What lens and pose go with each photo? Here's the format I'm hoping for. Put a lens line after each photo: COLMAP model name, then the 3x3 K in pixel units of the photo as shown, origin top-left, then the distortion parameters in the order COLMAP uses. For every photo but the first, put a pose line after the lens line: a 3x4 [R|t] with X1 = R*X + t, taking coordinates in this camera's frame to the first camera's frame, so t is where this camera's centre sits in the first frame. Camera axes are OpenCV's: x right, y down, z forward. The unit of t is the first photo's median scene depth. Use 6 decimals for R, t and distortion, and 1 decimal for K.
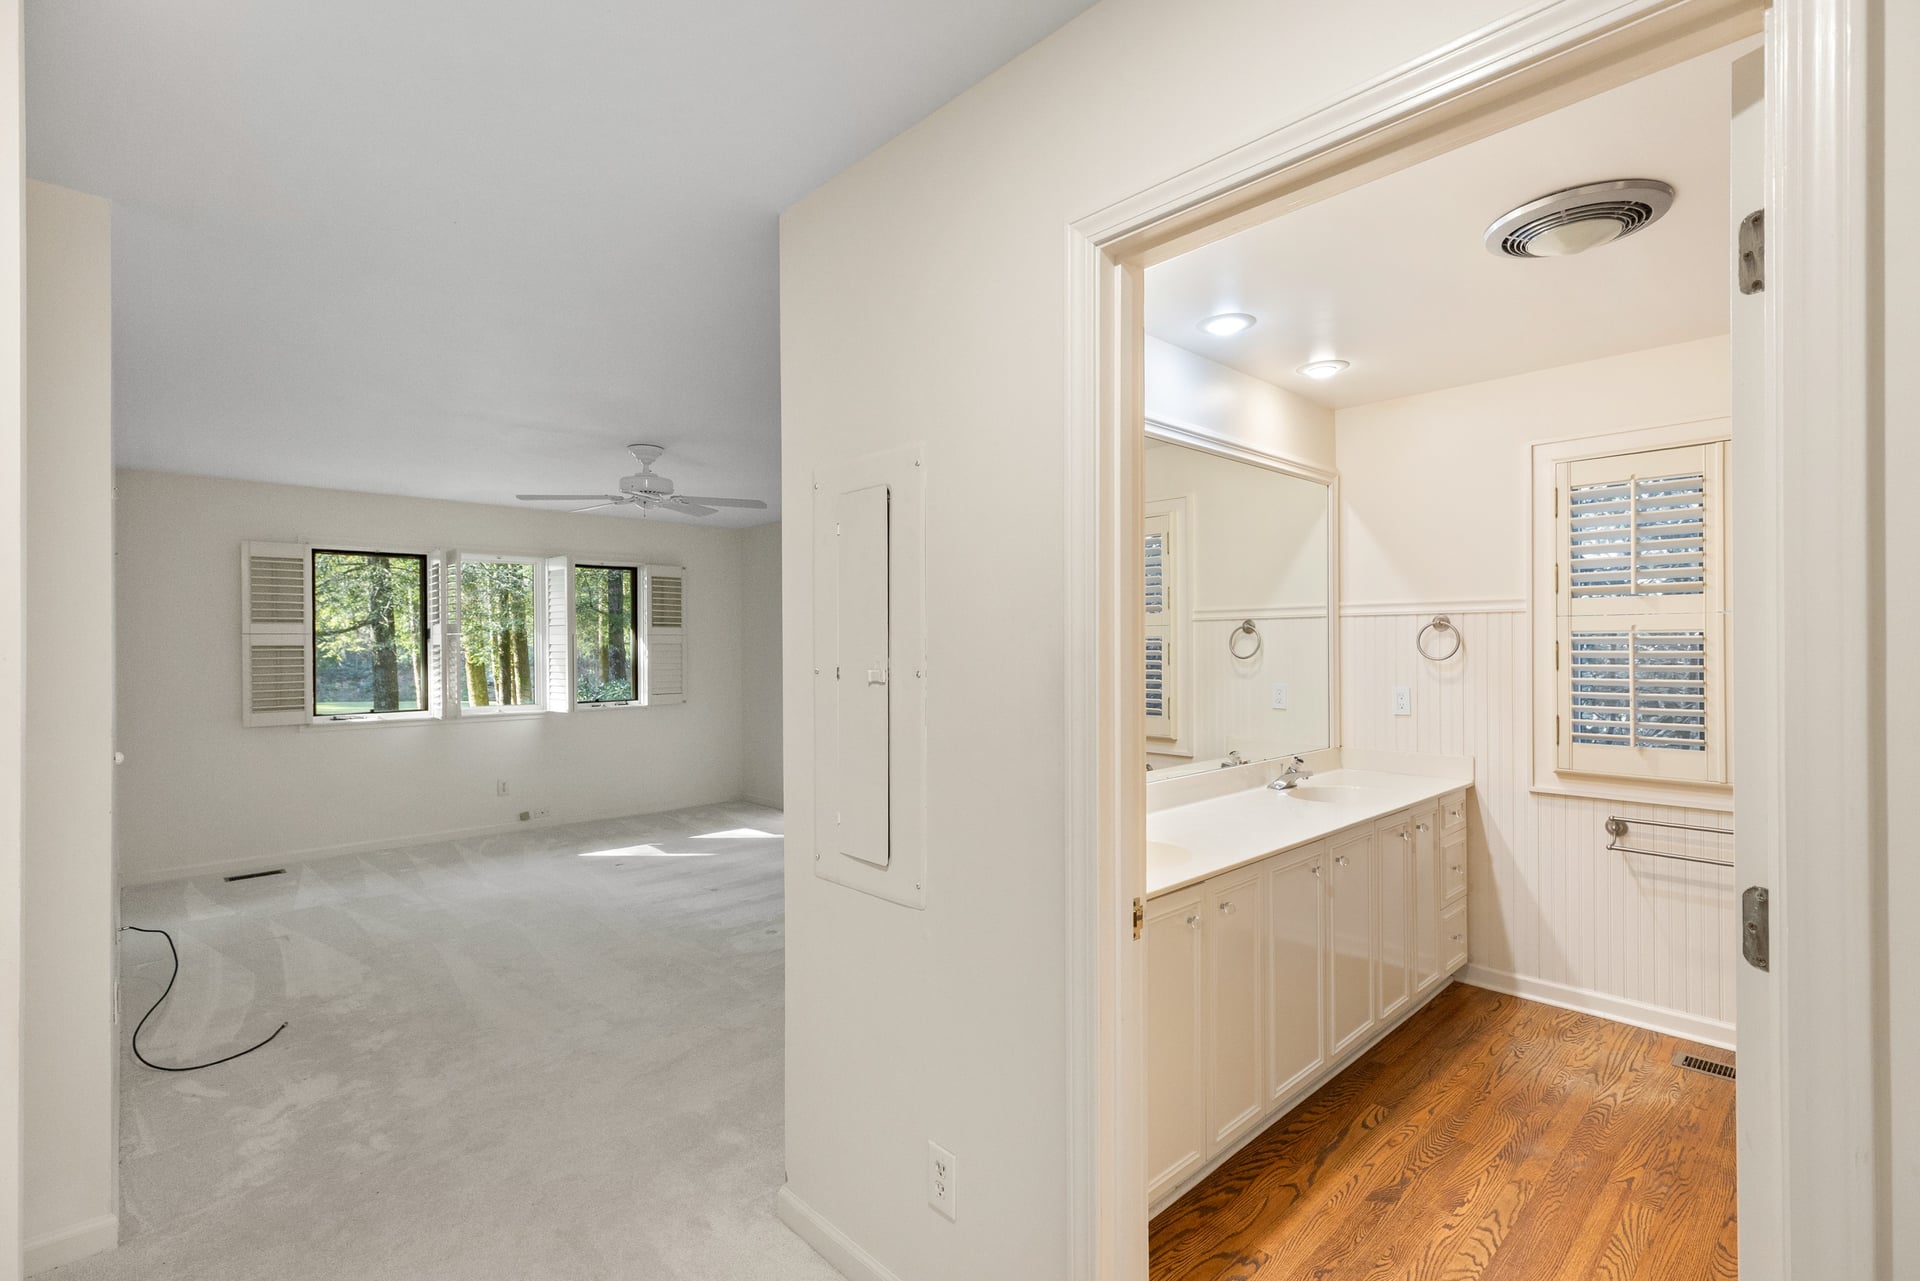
lens RADIAL K [[865.8, 0, 973.9], [0, 865.8, 629.5], [0, 0, 1]] dist [0.003736, 0.001107]
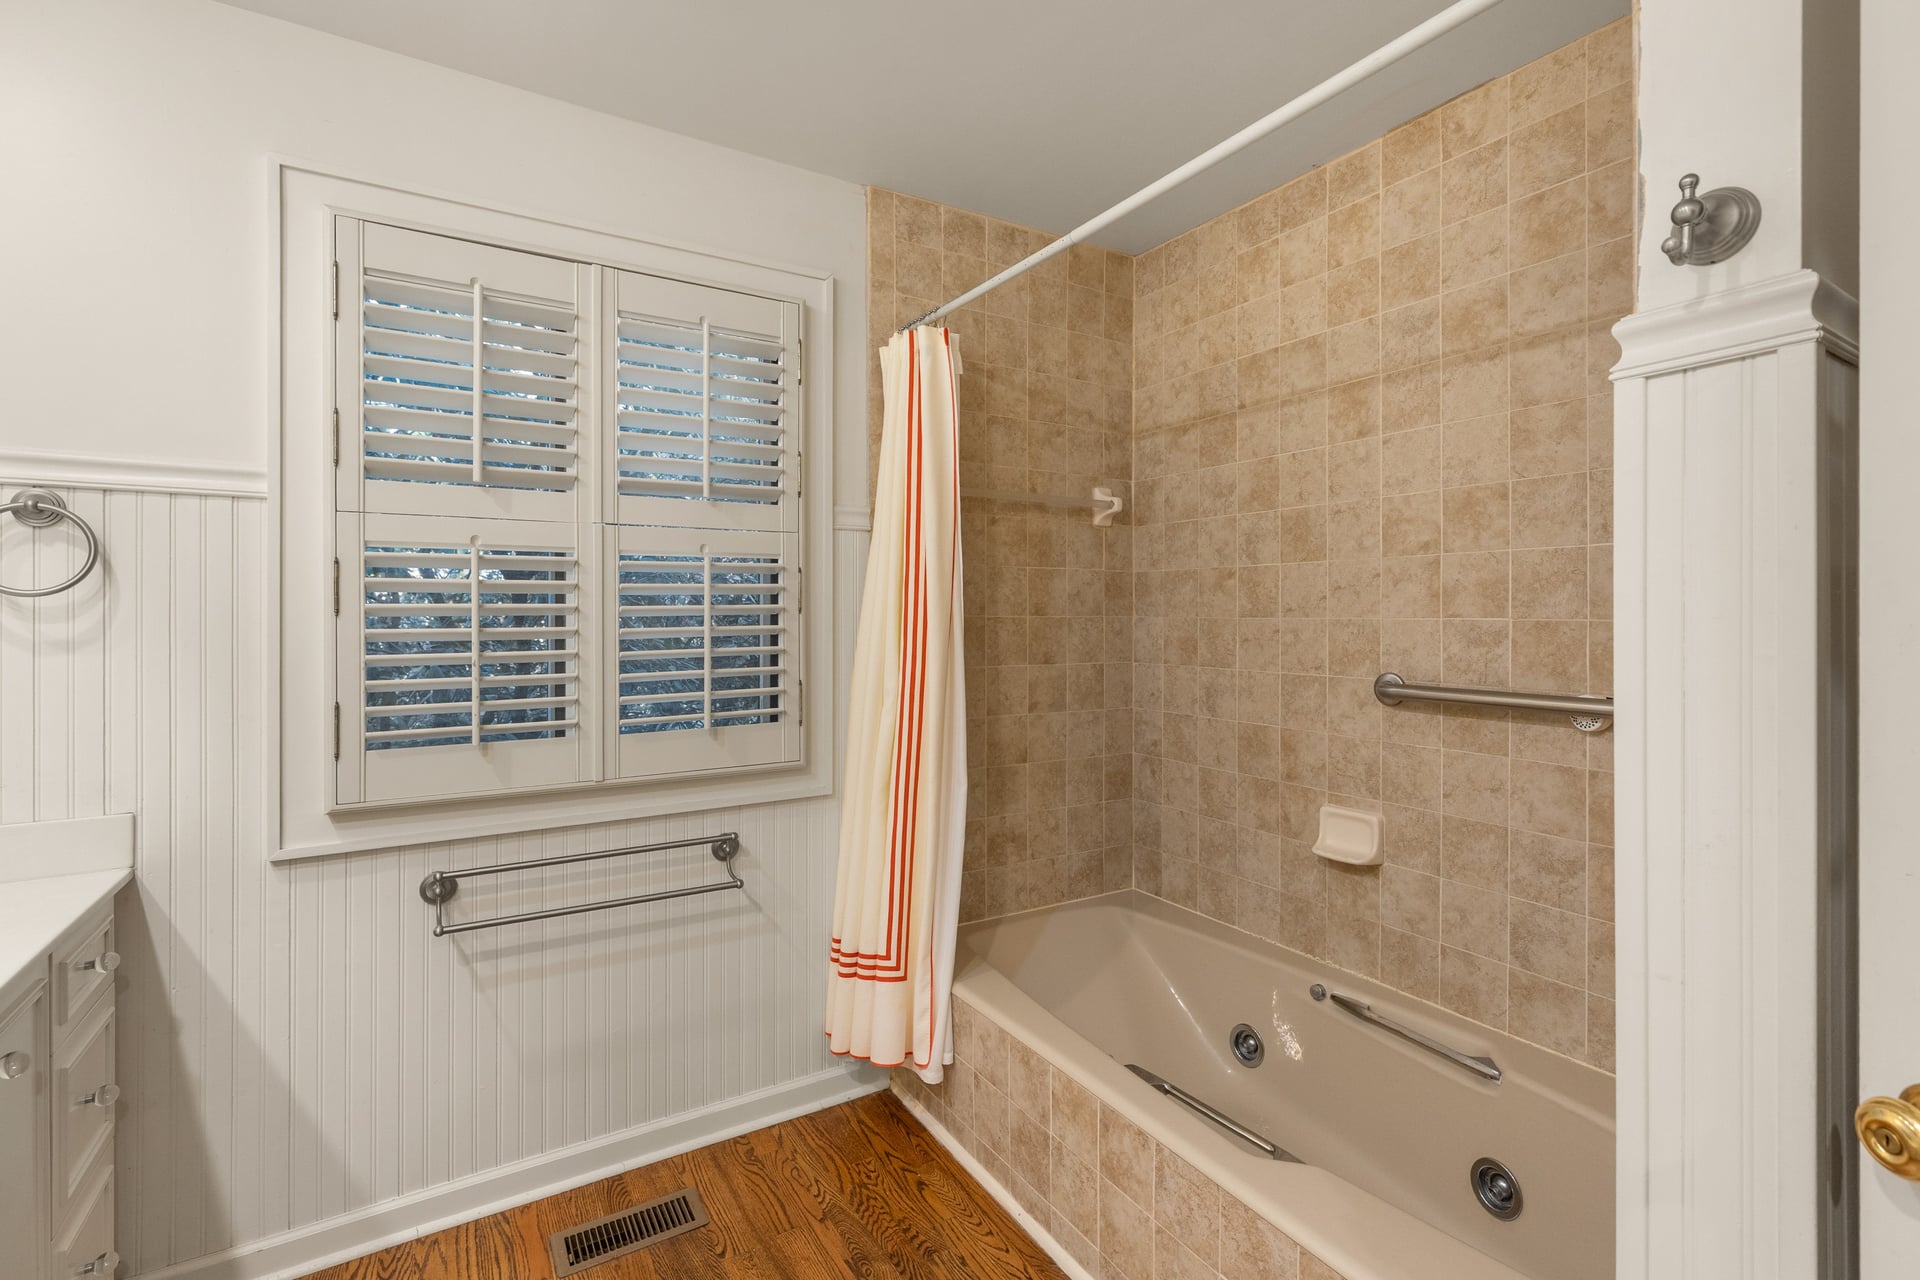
lens RADIAL K [[865.8, 0, 973.9], [0, 865.8, 629.0], [0, 0, 1]] dist [0.003736, 0.001107]
pose [[0.216647, -0.003518, 0.976244, 0.253066], [-0.011298, 0.999918, 0.006110, 0.047714], [-0.976185, -0.012354, 0.216589, 0.522190]]
